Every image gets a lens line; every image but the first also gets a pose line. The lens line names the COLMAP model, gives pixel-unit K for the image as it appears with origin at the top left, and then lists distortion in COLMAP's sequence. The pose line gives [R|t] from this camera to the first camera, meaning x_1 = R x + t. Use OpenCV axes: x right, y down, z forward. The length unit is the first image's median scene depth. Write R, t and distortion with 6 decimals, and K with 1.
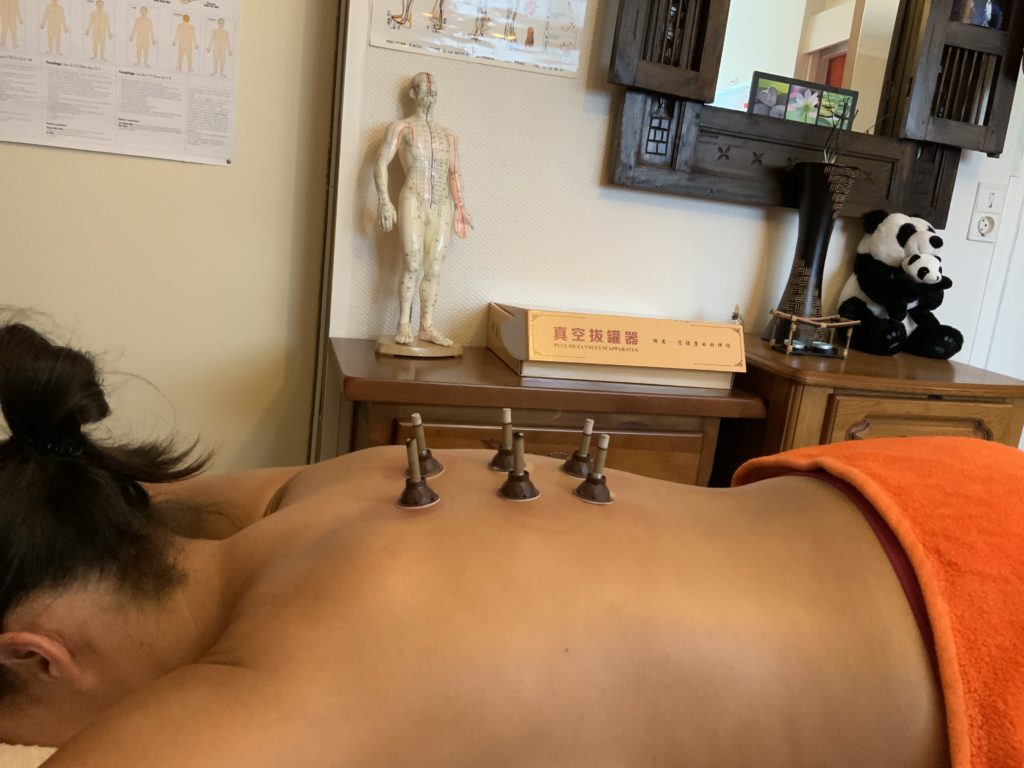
lens RADIAL K [[857.2, 0, 512.0], [0, 857.2, 384.0], [0, 0, 1]] dist [0.098152, -0.209562]
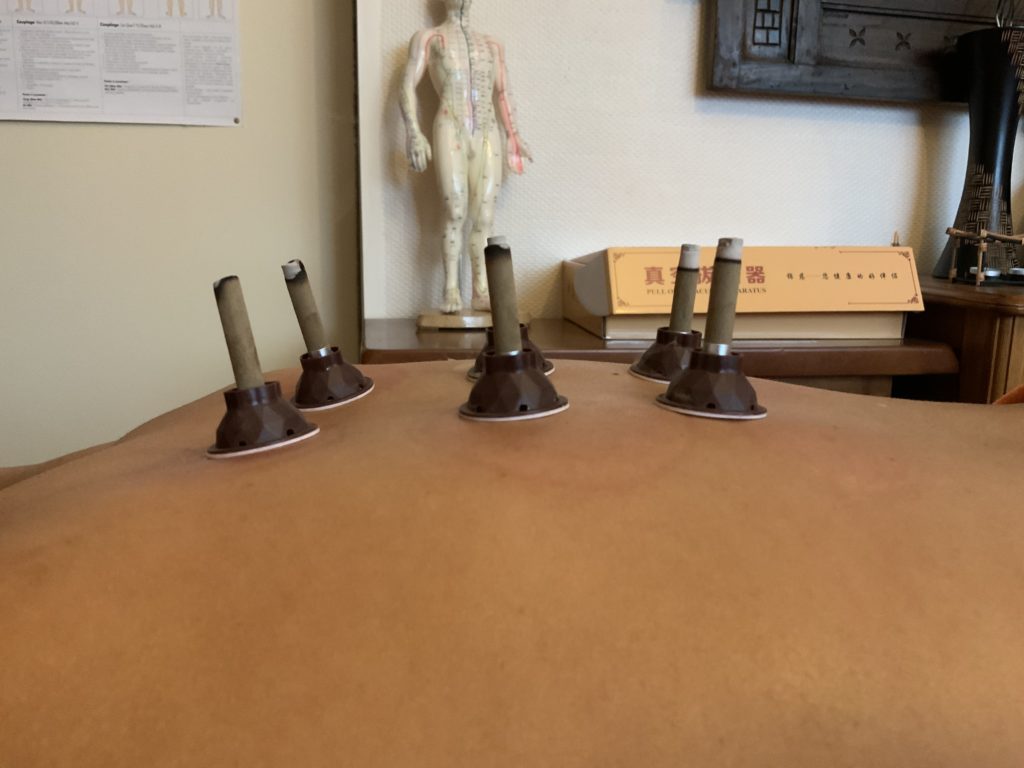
lens RADIAL K [[857.2, 0, 512.0], [0, 857.2, 384.0], [0, 0, 1]] dist [0.098152, -0.209562]
pose [[0.988898, -0.076272, -0.127529, 0.020260], [0.071621, 0.996603, -0.040667, 0.048638], [0.130198, 0.031082, 0.991001, 0.233720]]
